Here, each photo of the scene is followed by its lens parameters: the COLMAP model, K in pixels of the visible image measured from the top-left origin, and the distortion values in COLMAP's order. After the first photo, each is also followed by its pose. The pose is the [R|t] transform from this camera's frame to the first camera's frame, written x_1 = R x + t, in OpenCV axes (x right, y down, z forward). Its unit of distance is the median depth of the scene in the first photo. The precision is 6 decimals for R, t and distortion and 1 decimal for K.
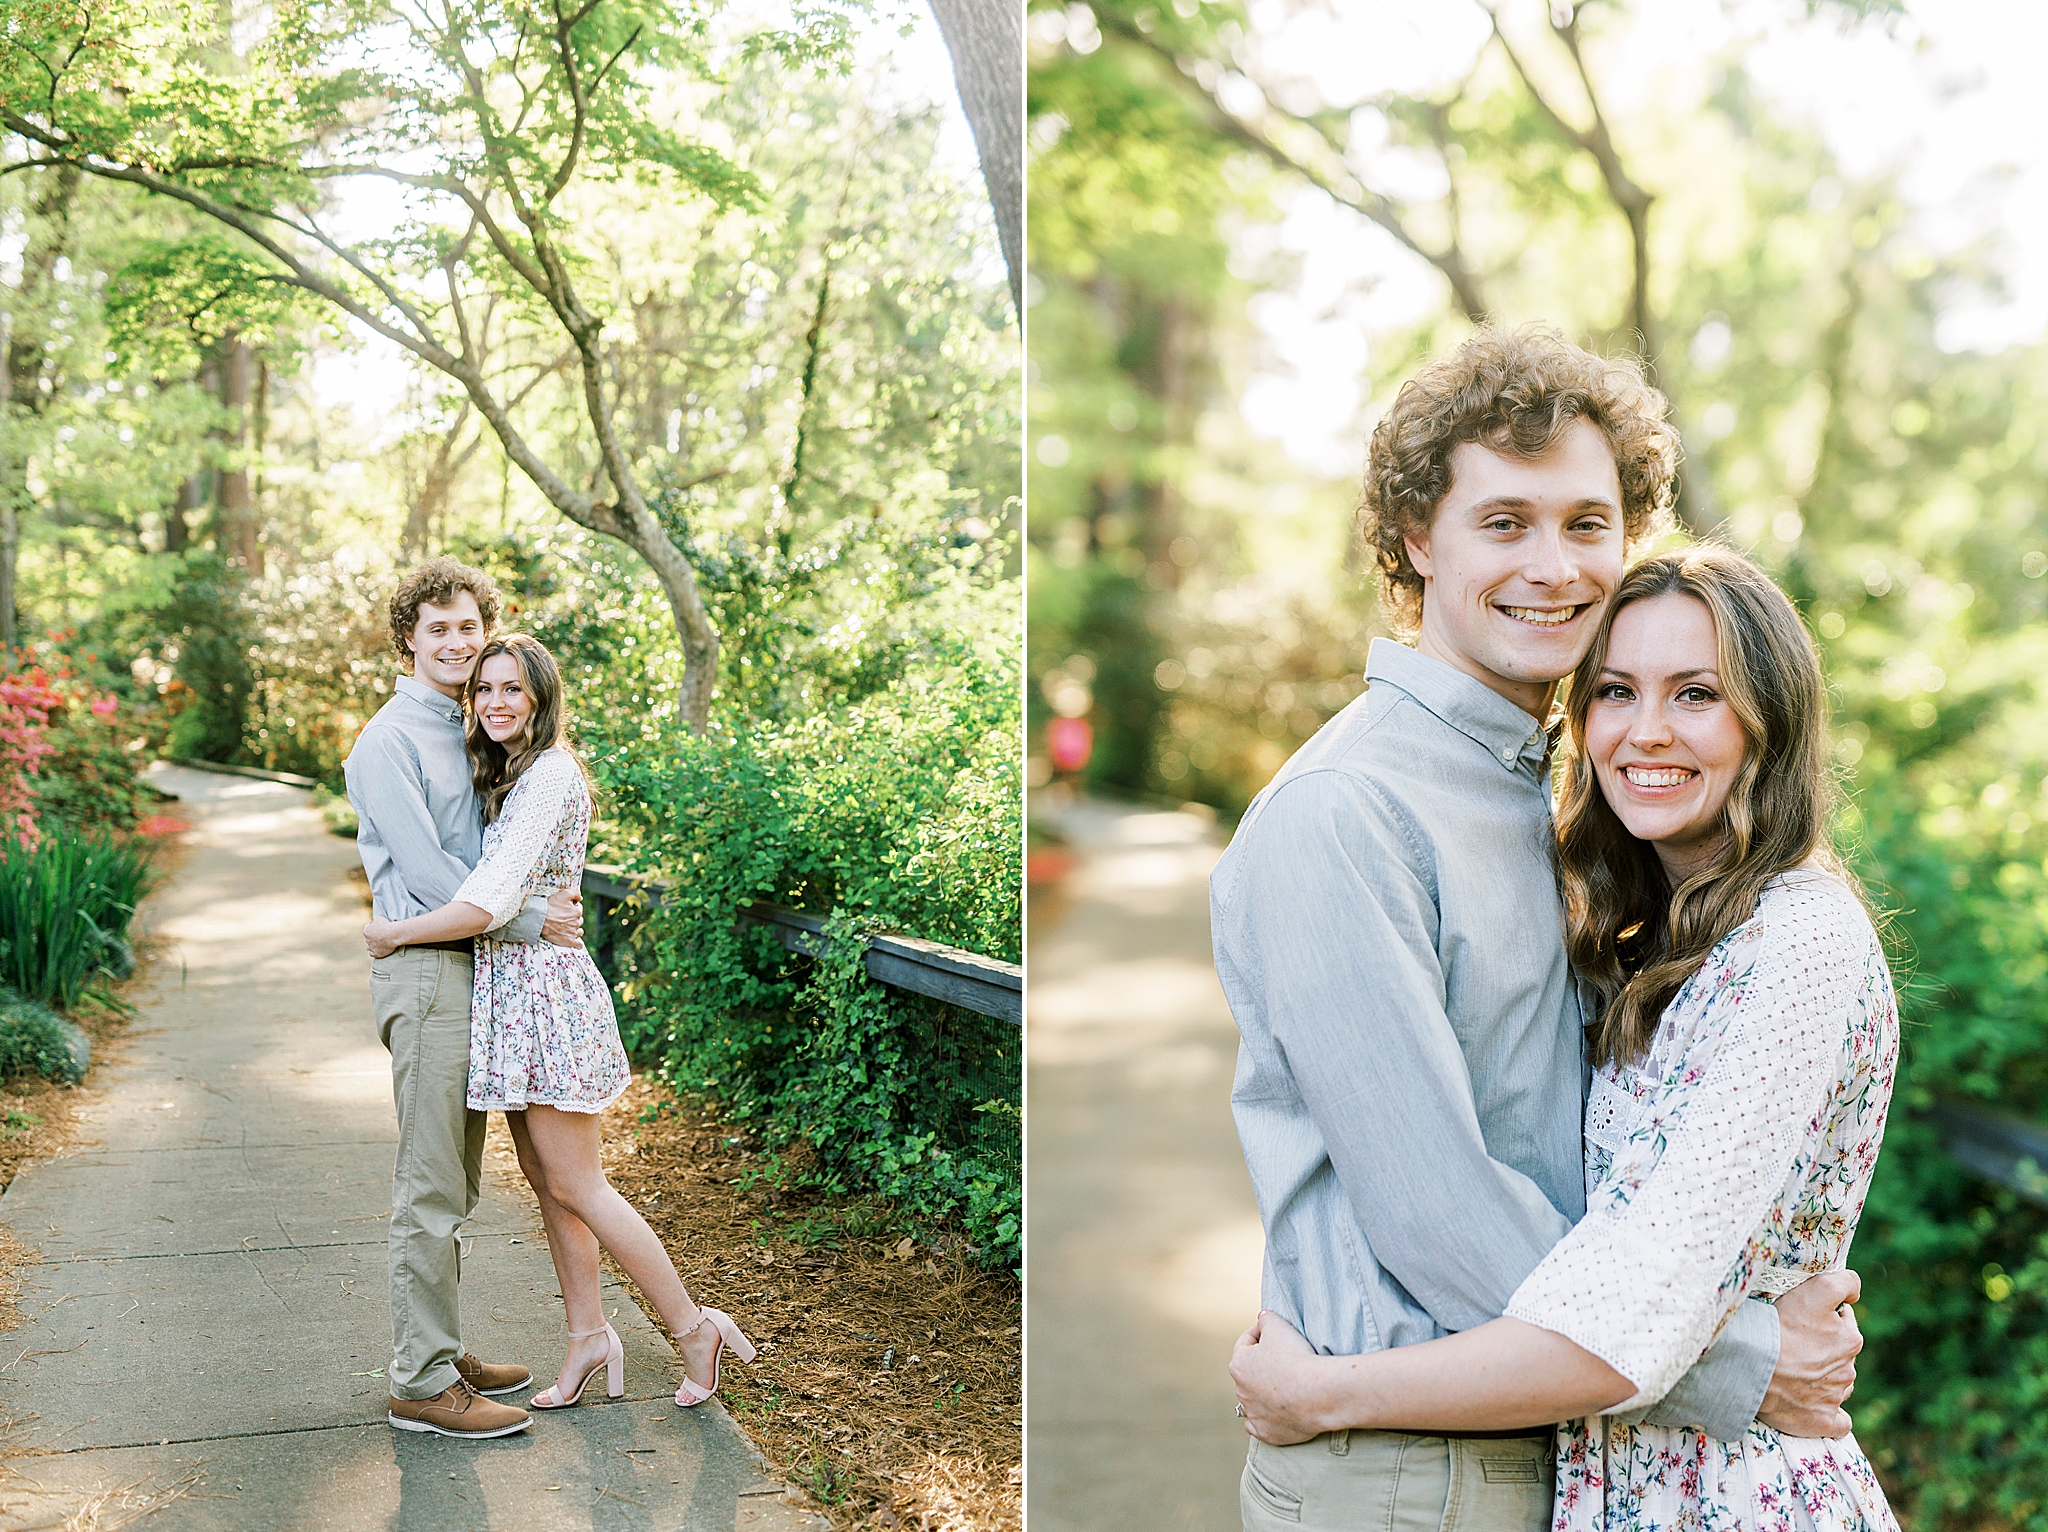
lens RADIAL K [[4084.4, 0, 1024.0], [0, 4084.4, 766.0], [0, 0, 1]] dist [-0.067604, -0.050259]
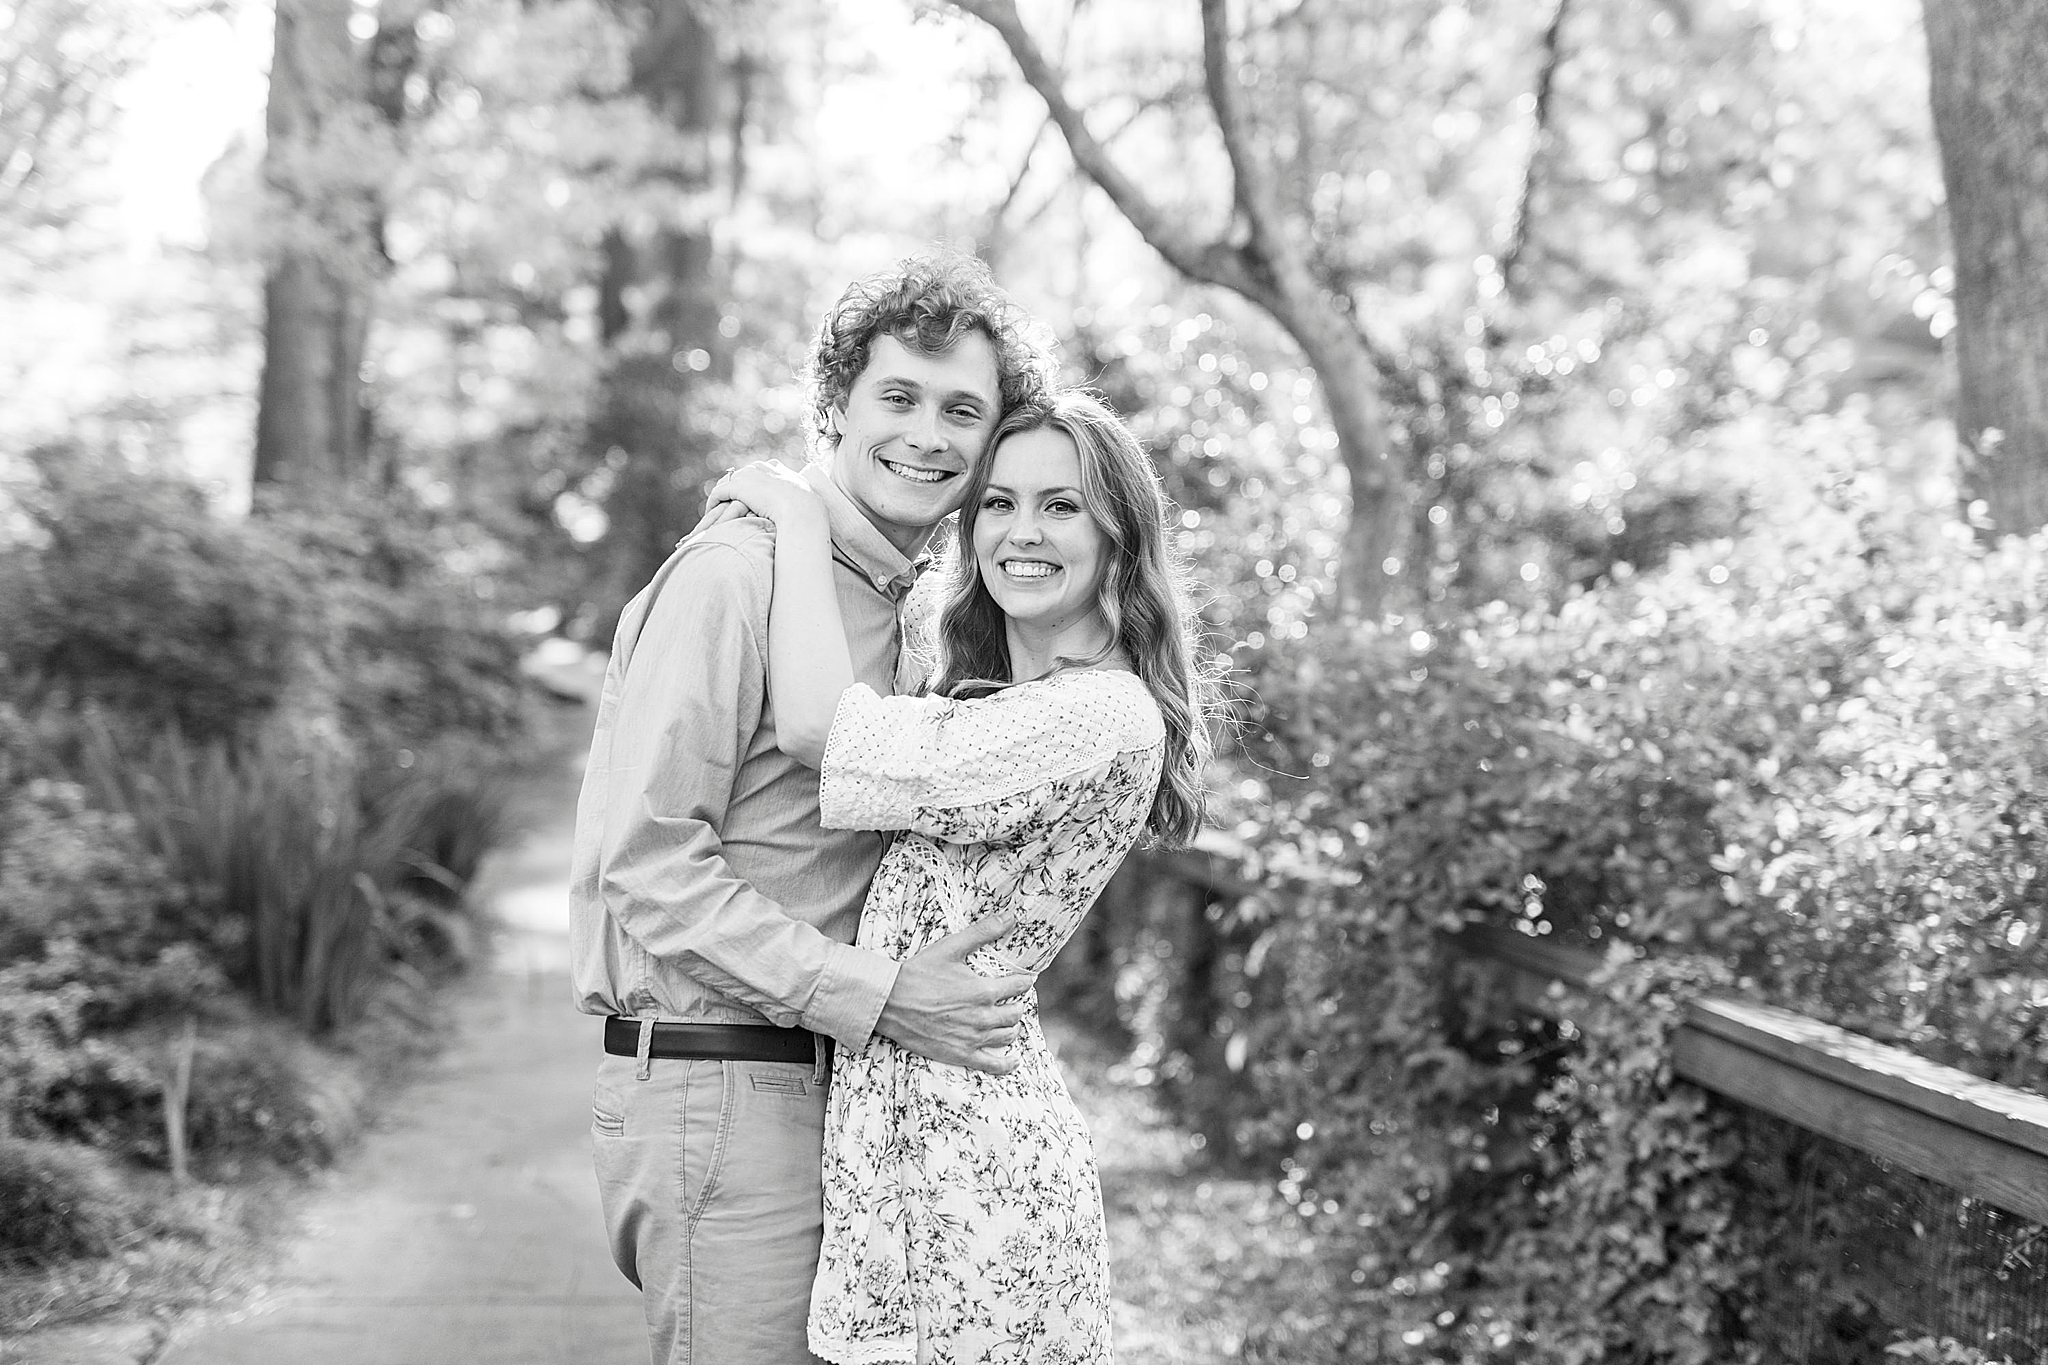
lens RADIAL K [[3477.9, 0, 1024.0], [0, 3477.9, 682.5], [0, 0, 1]] dist [0.149005, 0.098474]
pose [[0.987114, 0.037624, -0.155530, -0.050707], [-0.037939, 0.999280, 0.000943, 0.001897], [0.155453, 0.004969, 0.987831, 0.495201]]
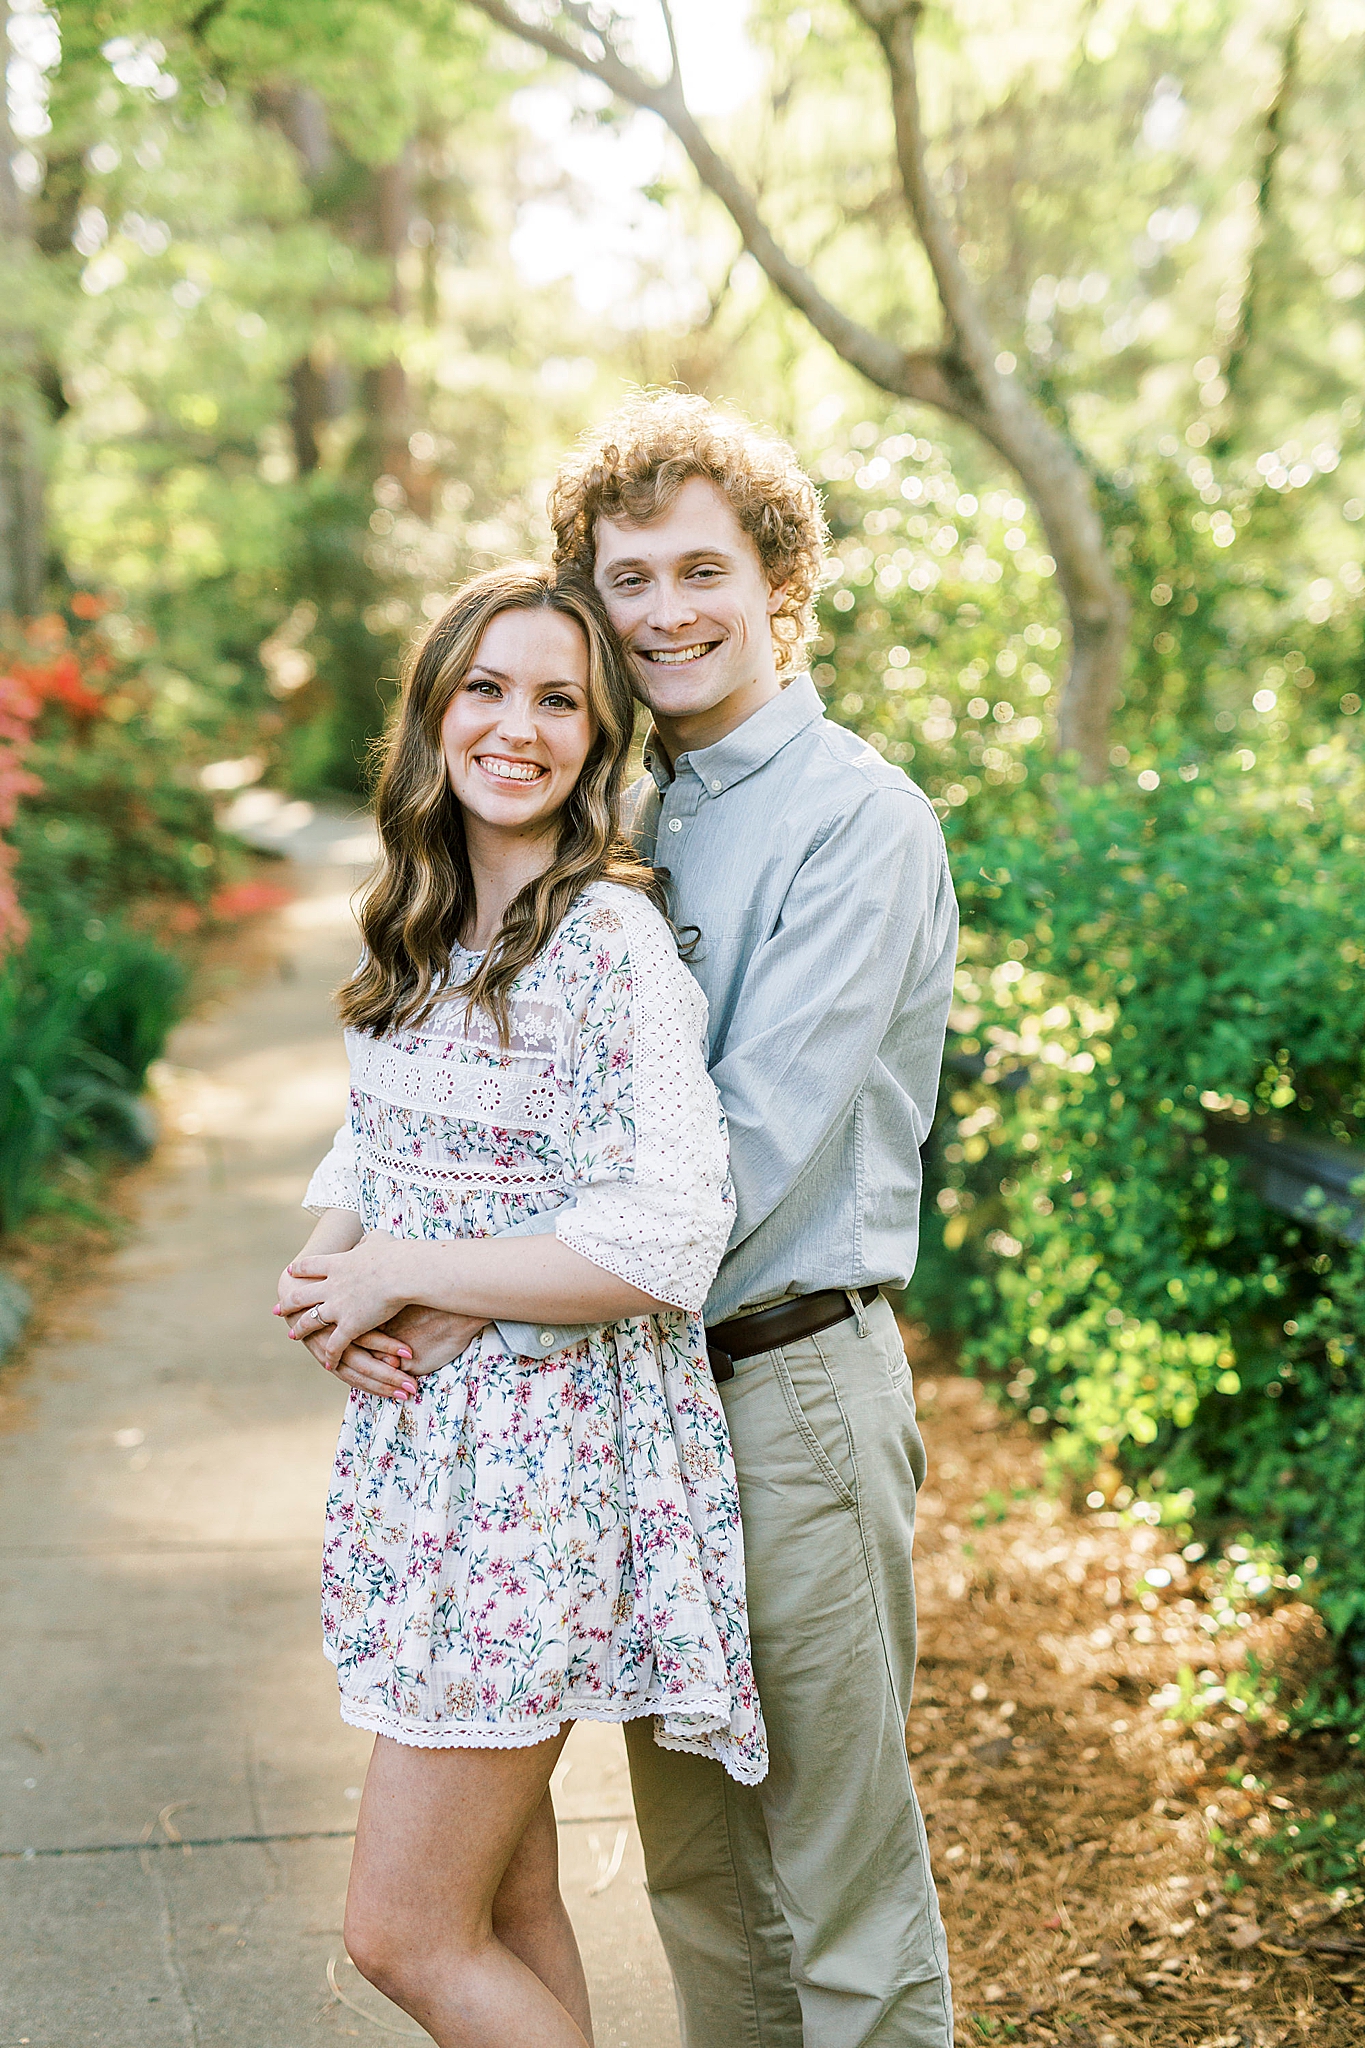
lens RADIAL K [[2985.2, 0, 714.1], [0, 2985.2, 954.3], [0, 0, 1]] dist [0.276284, -1.532399]
pose [[0.983140, 0.018910, -0.181877, -0.056820], [-0.006349, 0.997569, 0.069399, -0.011729], [0.182747, -0.067074, 0.980869, 0.605400]]
